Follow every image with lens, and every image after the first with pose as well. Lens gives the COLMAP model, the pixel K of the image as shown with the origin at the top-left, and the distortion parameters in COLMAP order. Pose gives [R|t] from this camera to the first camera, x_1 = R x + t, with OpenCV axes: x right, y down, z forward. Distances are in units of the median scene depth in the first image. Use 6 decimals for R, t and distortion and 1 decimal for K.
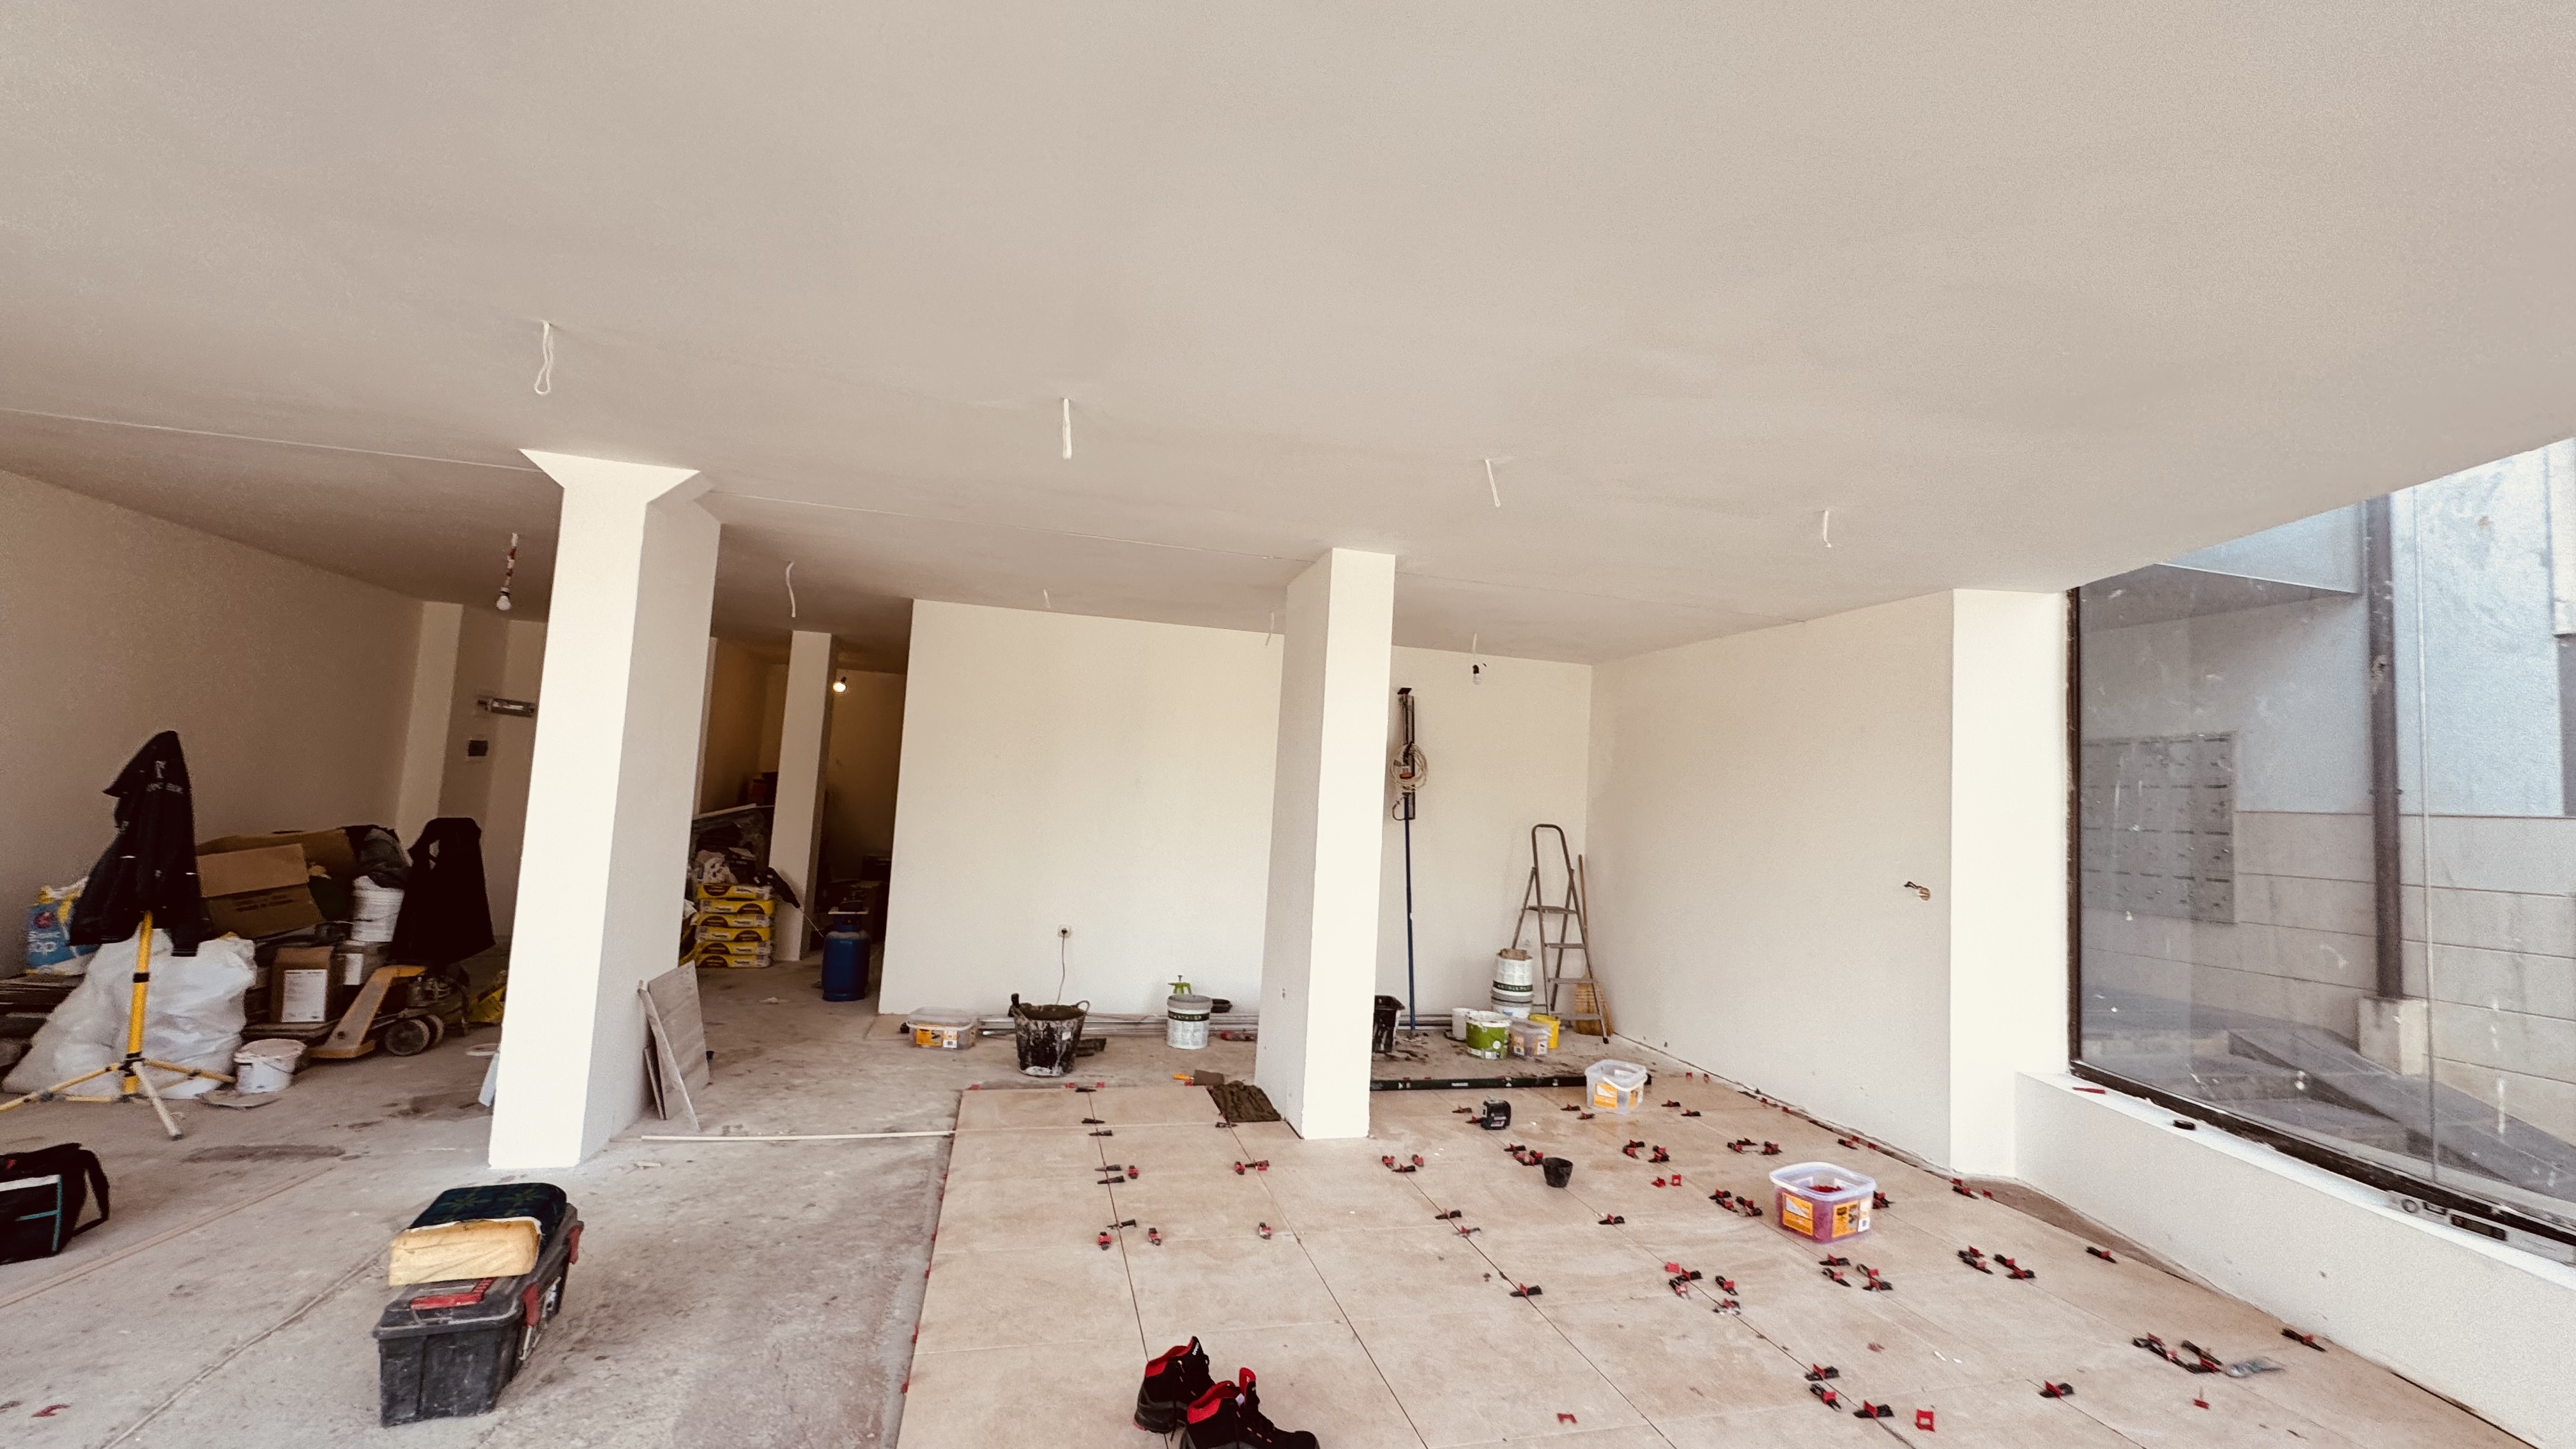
lens RADIAL K [[1024.0, 0, 1286.9], [0, 1024.0, 725.1], [0, 0, 1]] dist [-0.003122, 0.000579]
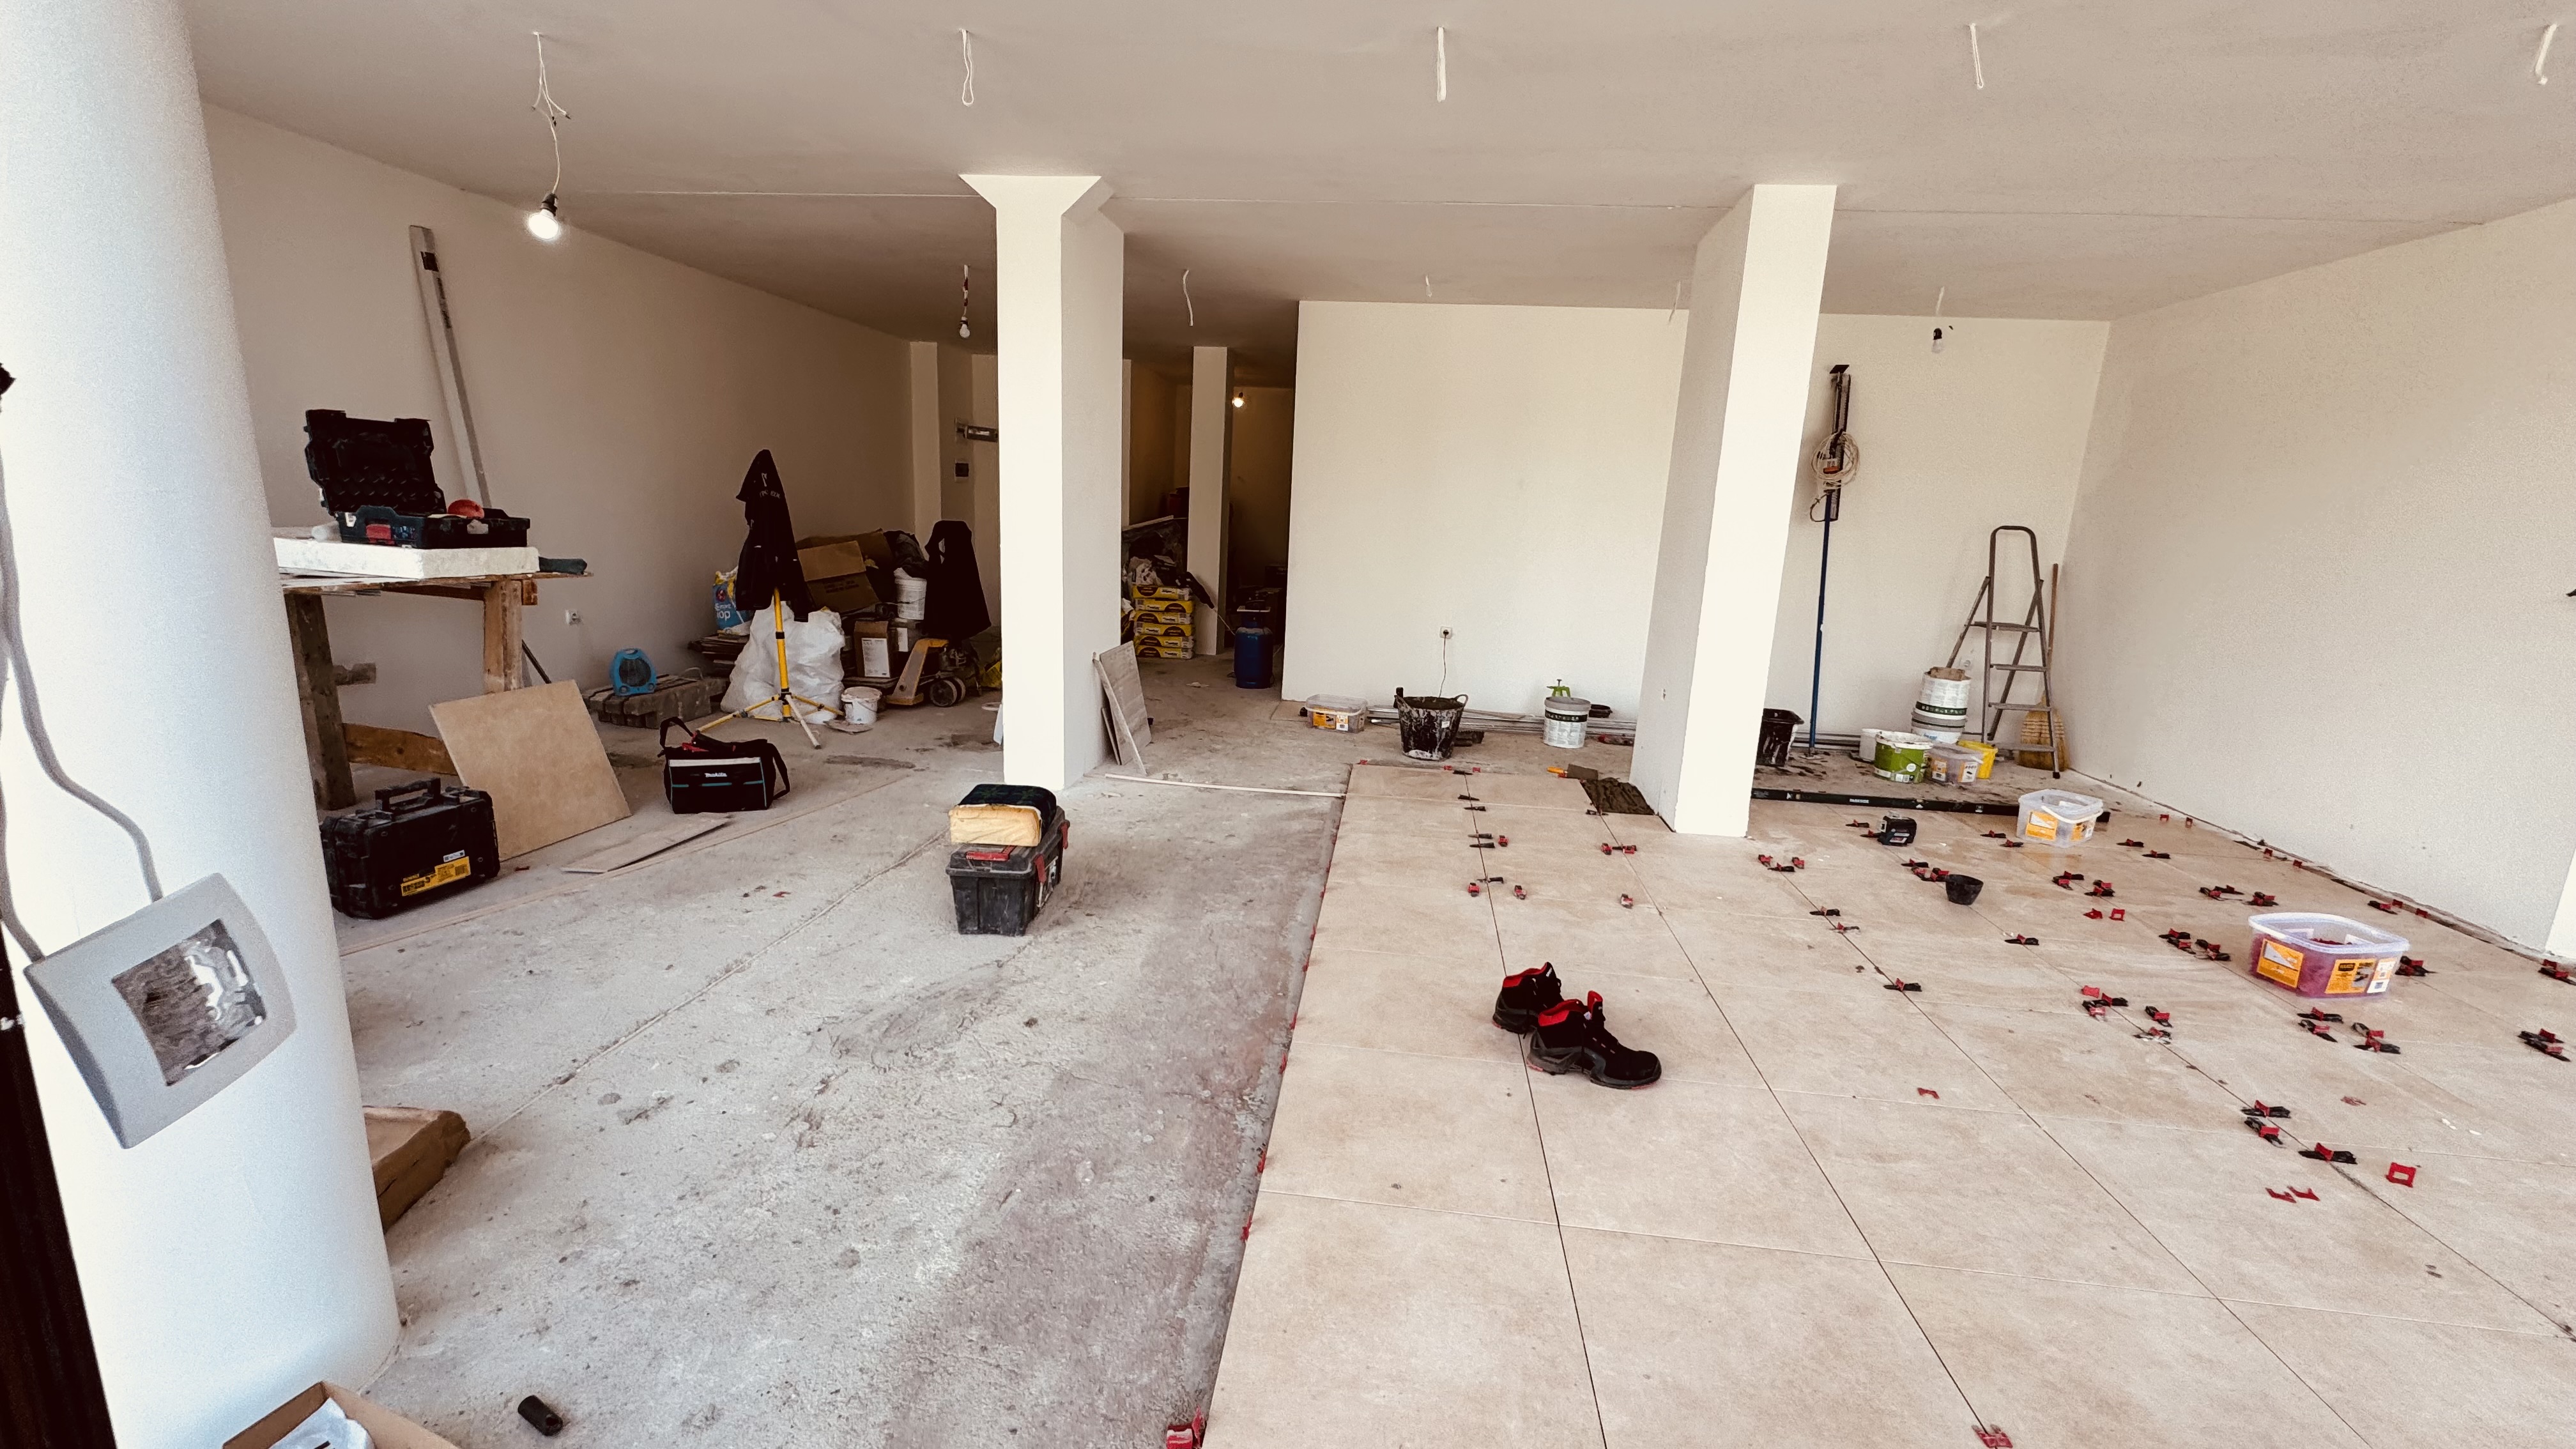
lens RADIAL K [[1024.3, 0, 1285.3], [0, 1024.3, 723.6], [0, 0, 1]] dist [-0.001861, -0.000251]
pose [[0.931109, 0.061340, -0.359545, 0.015196], [0.035200, 0.966045, 0.255967, 0.029482], [0.363038, -0.250989, 0.897334, -0.020350]]
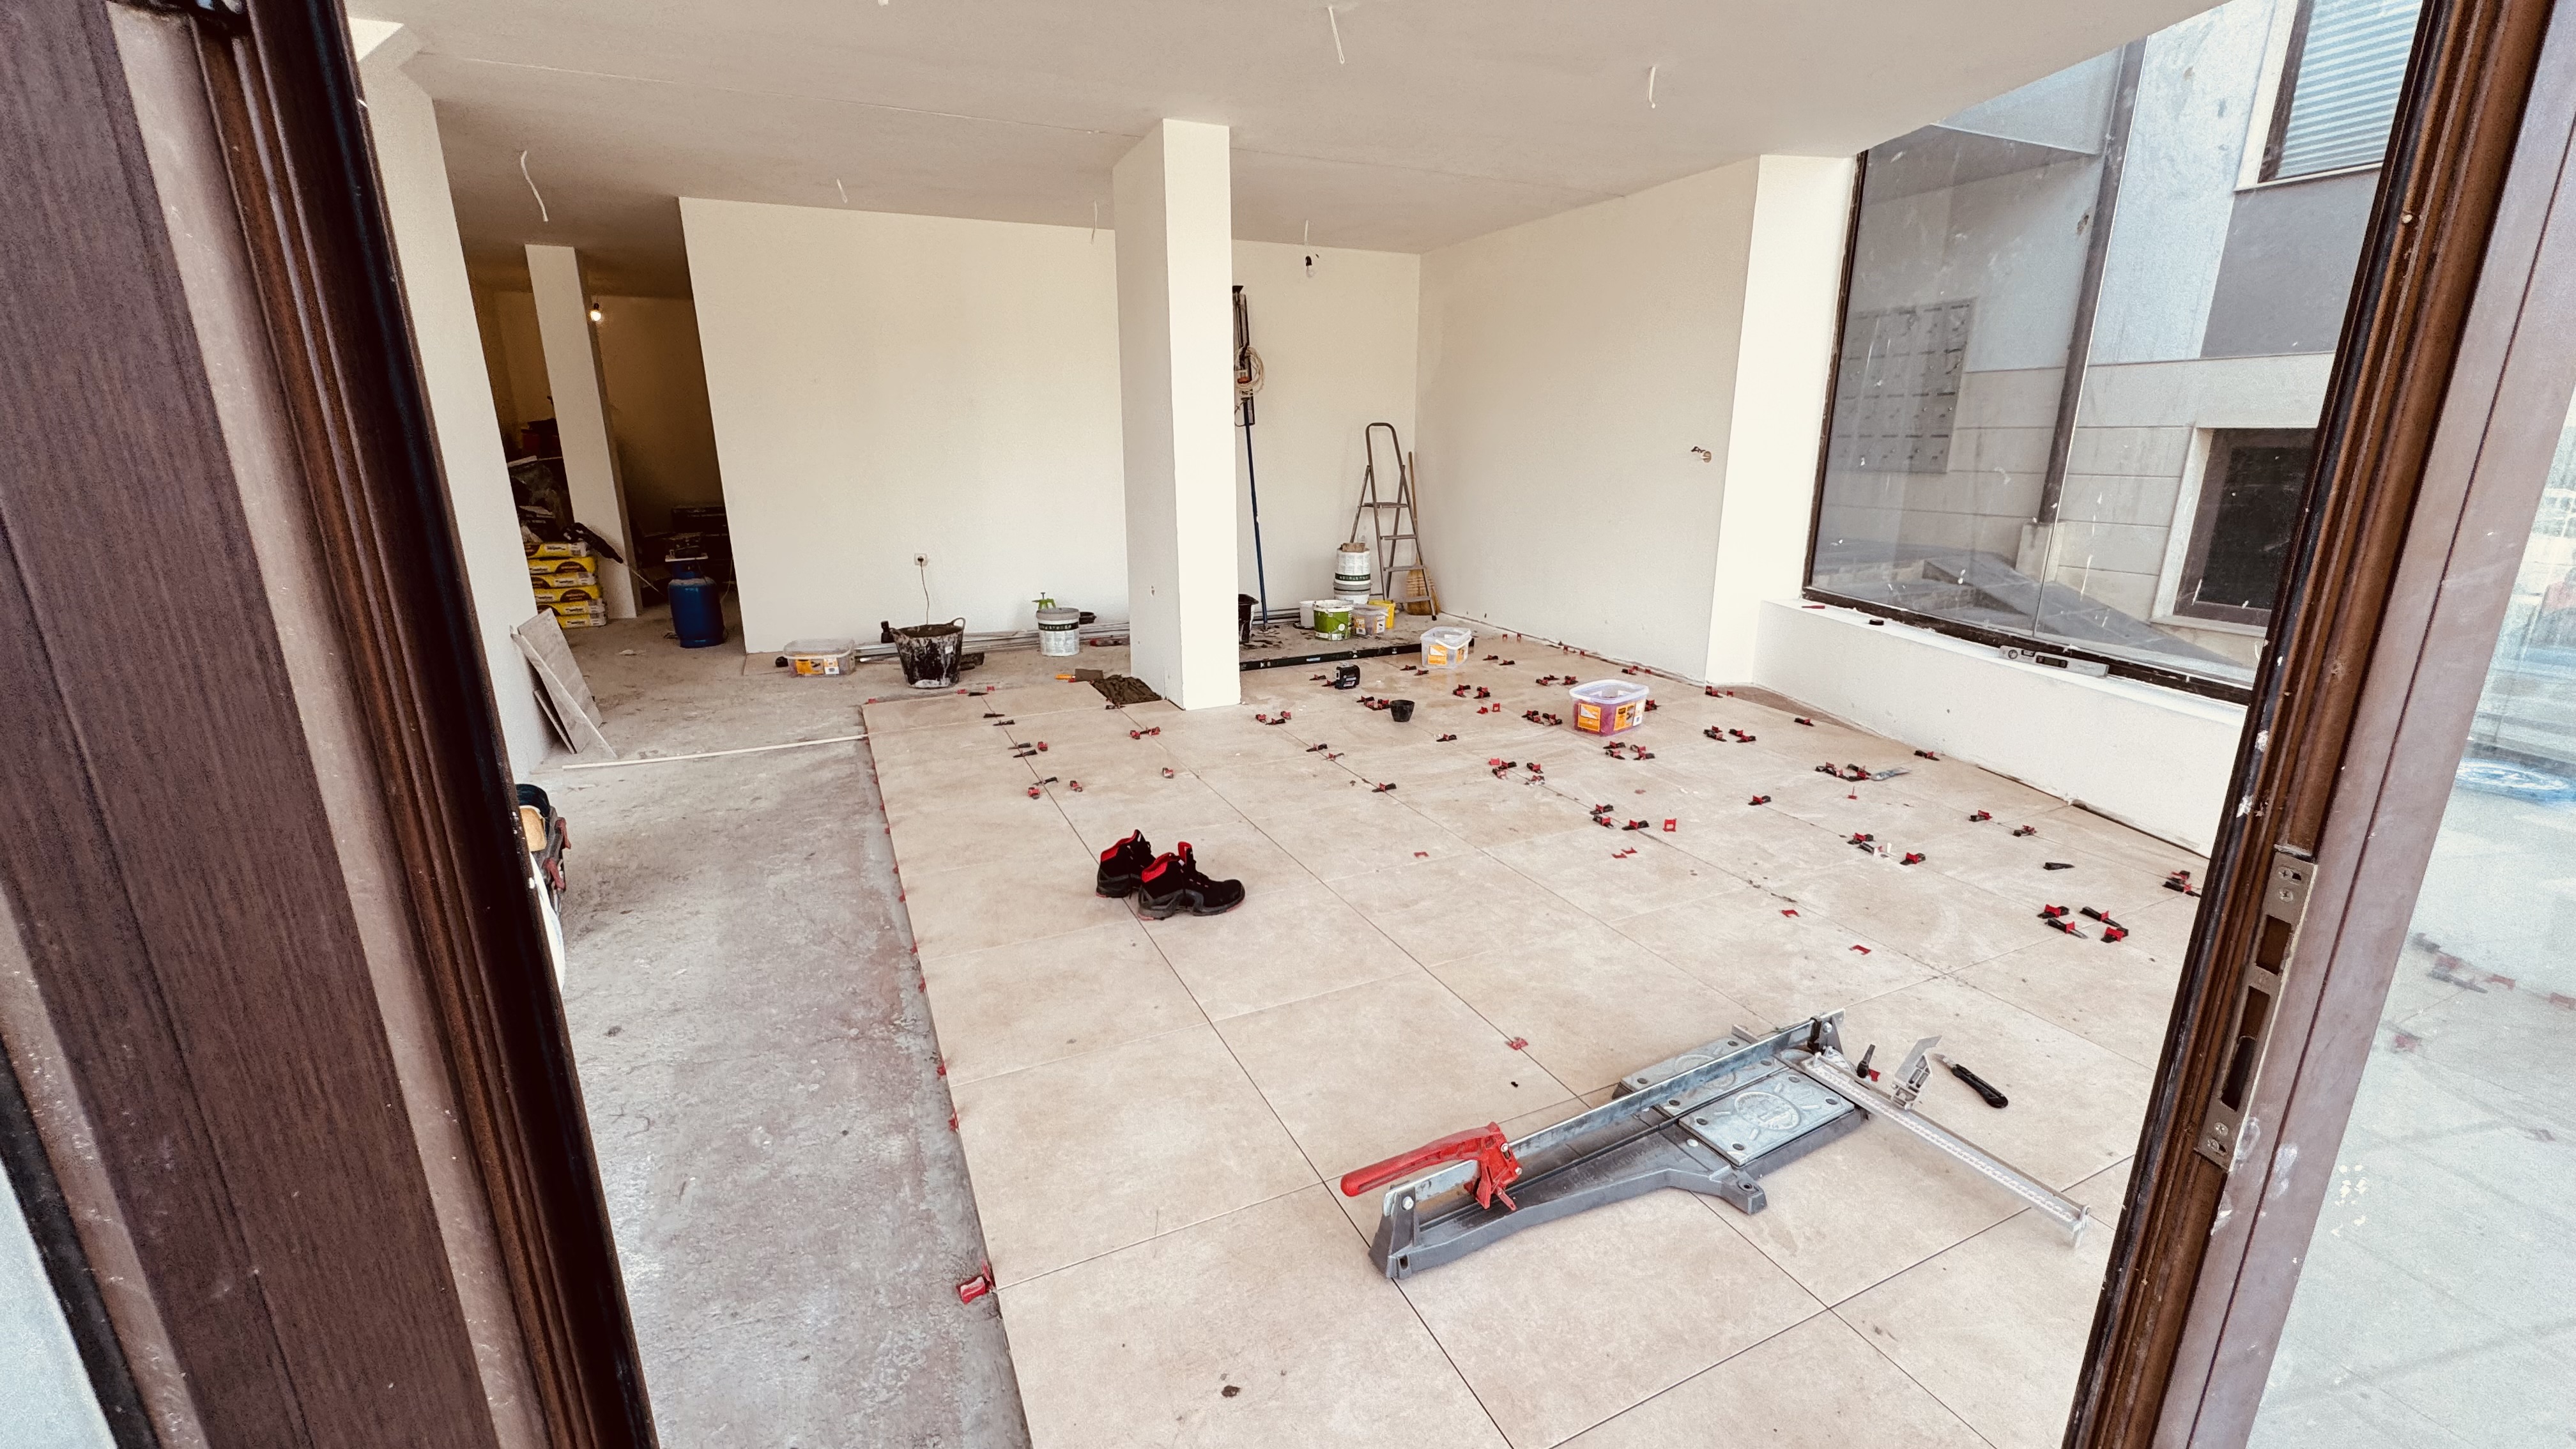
lens RADIAL K [[1024.0, 0, 1286.9], [0, 1024.0, 725.1], [0, 0, 1]] dist [-0.003122, 0.000579]
pose [[0.983071, -0.104442, 0.150541, -0.047689], [0.045721, 0.935470, 0.350436, 0.025444], [-0.177427, -0.337621, 0.924409, -0.085341]]
